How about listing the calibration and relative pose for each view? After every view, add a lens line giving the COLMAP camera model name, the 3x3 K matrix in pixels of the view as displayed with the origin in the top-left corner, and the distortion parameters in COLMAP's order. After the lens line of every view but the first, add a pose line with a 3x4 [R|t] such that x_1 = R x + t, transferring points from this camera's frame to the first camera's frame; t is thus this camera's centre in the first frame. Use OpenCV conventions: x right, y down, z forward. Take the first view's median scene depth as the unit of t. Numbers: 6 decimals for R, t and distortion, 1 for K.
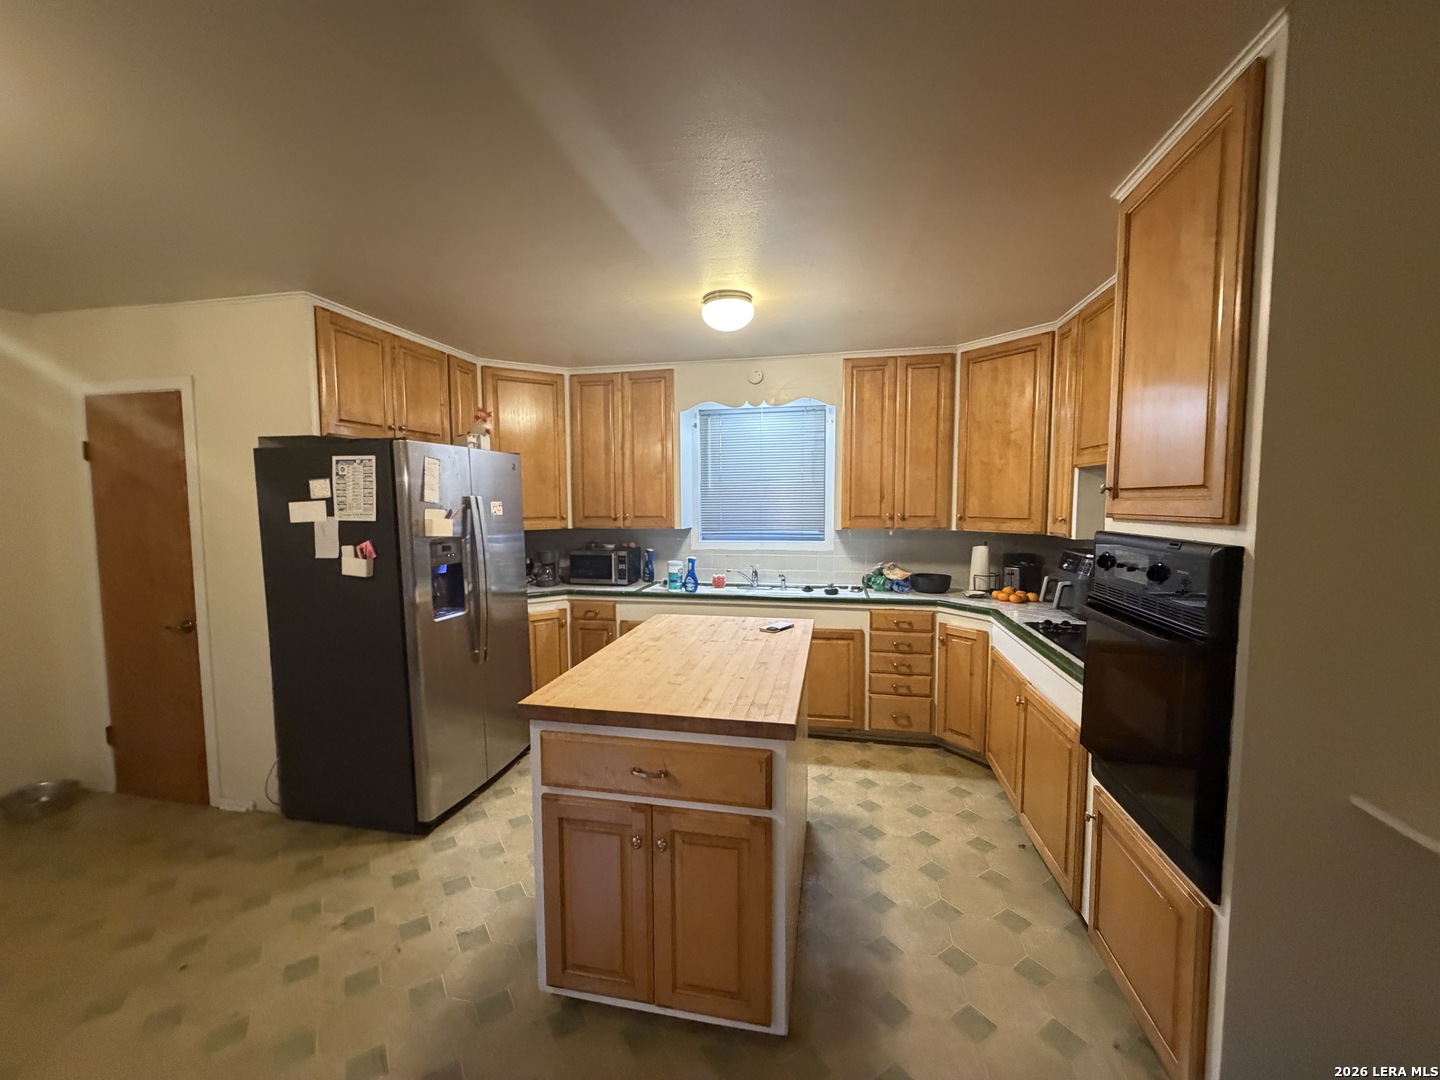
lens RADIAL K [[571.7, 0, 718.5], [0, 571.7, 541.9], [0, 0, 1]] dist [0.000878, -0.000196]
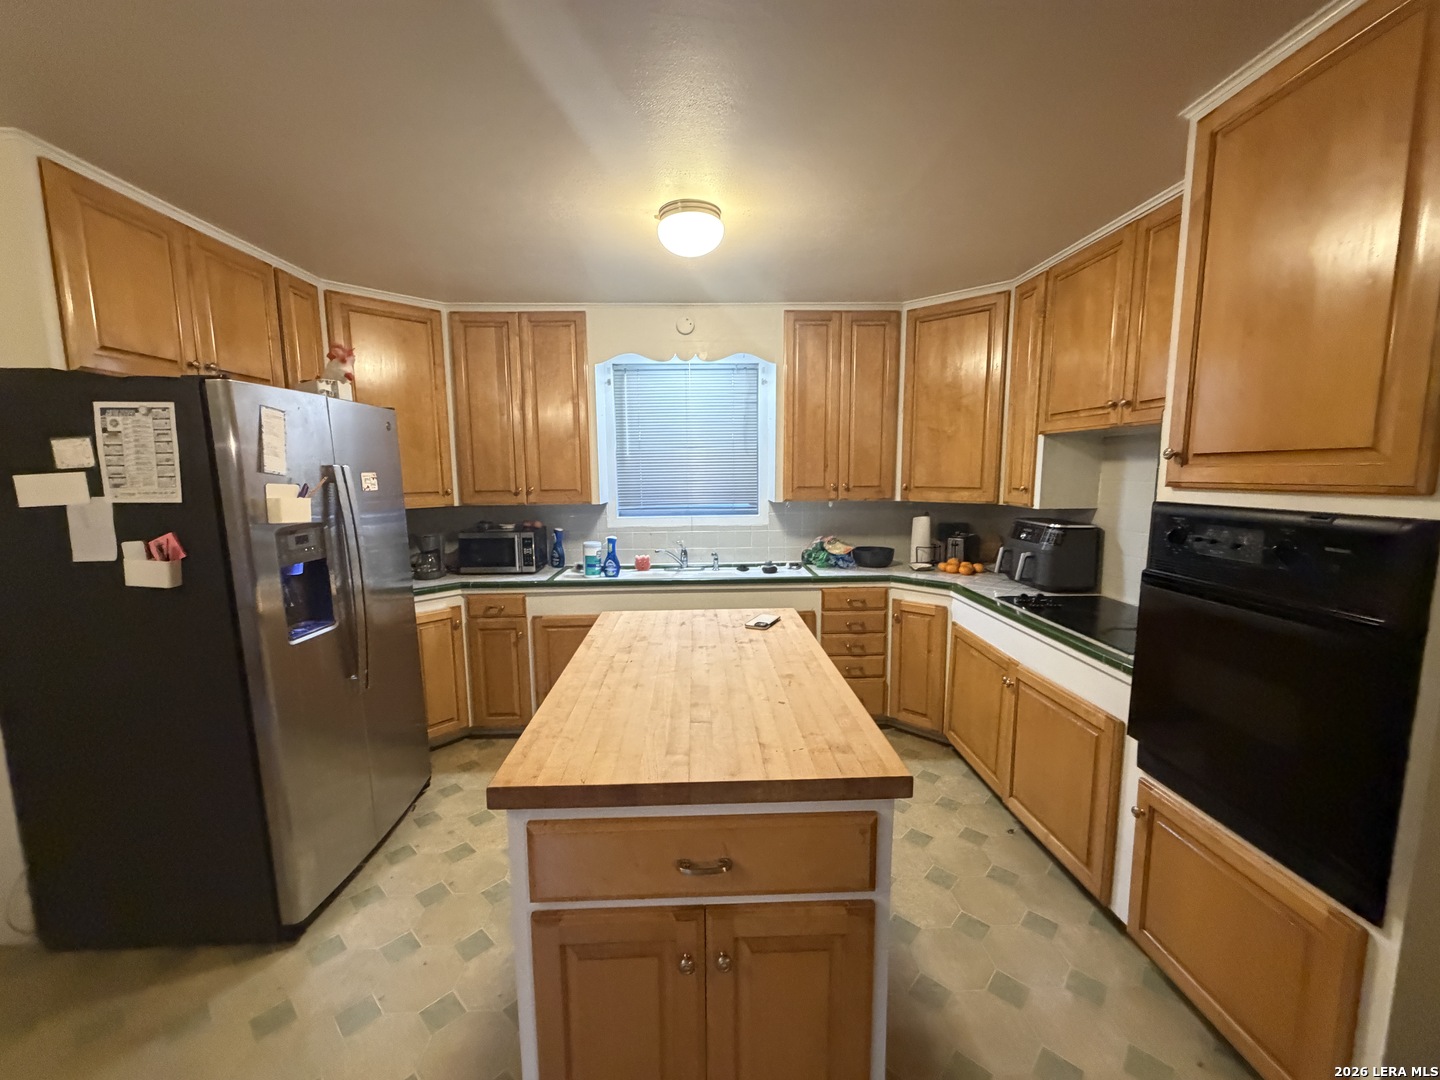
lens RADIAL K [[571.7, 0, 718.5], [0, 571.7, 541.9], [0, 0, 1]] dist [0.000878, -0.000196]
pose [[0.971388, -0.033155, 0.235173, -0.126633], [0.021195, 0.998359, 0.053204, -0.010878], [-0.236551, -0.046697, 0.970496, 0.172765]]
